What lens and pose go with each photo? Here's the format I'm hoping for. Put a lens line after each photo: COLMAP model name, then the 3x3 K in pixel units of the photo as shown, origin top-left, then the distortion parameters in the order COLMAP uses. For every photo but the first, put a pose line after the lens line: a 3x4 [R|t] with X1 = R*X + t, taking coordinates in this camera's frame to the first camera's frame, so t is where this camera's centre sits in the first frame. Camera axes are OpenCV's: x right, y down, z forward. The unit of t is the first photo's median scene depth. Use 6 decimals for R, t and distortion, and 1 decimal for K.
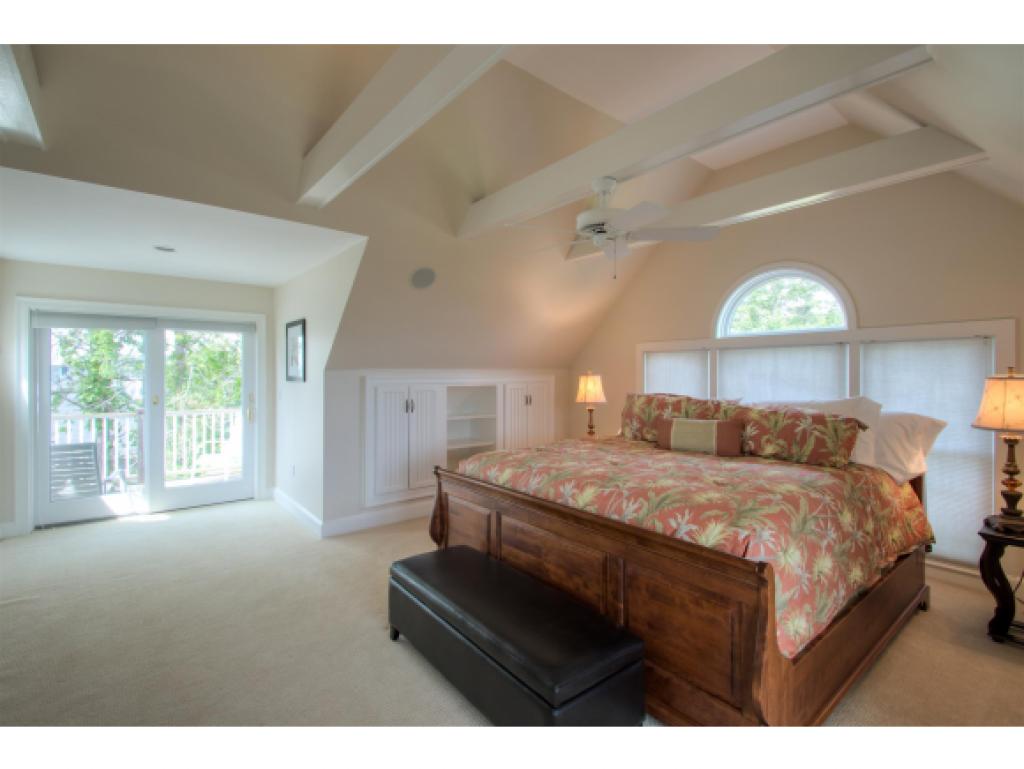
lens RADIAL K [[484.9, 0, 503.8], [0, 484.9, 374.1], [0, 0, 1]] dist [0.004087, -0.001458]
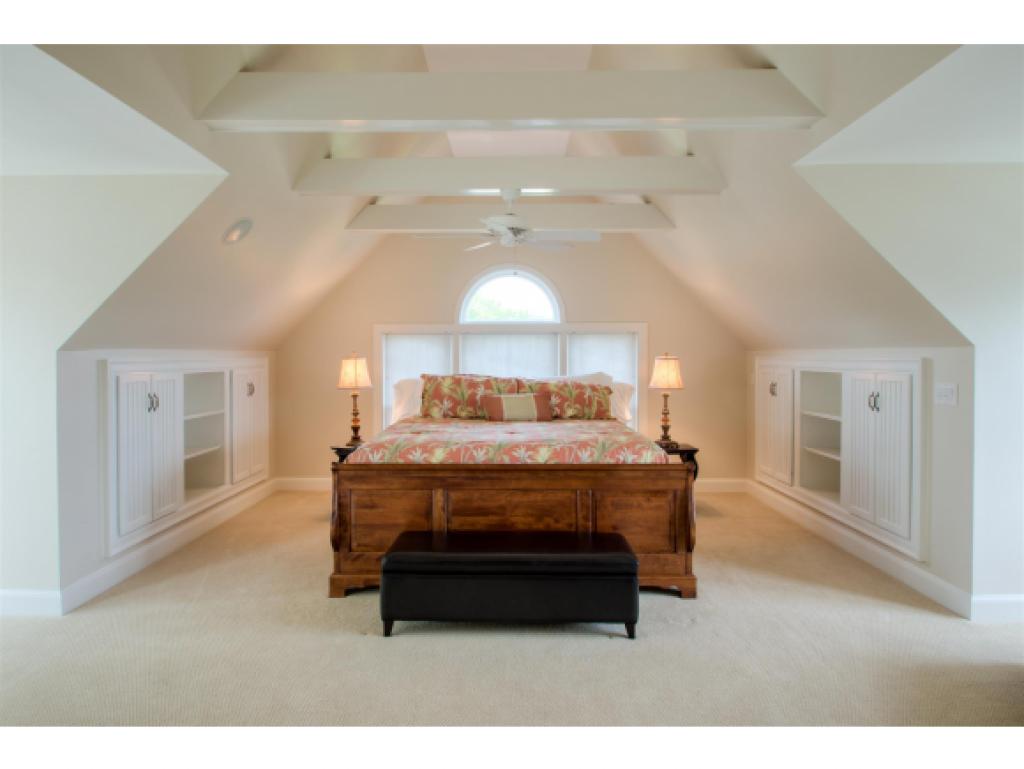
lens RADIAL K [[629.7, 0, 507.2], [0, 629.7, 379.8], [0, 0, 1]] dist [-0.004005, 0.001894]
pose [[0.611603, -0.028663, 0.790645, -0.882129], [-0.000024, 0.999343, 0.036248, 0.001197], [-0.791165, -0.022188, 0.611201, 0.067047]]
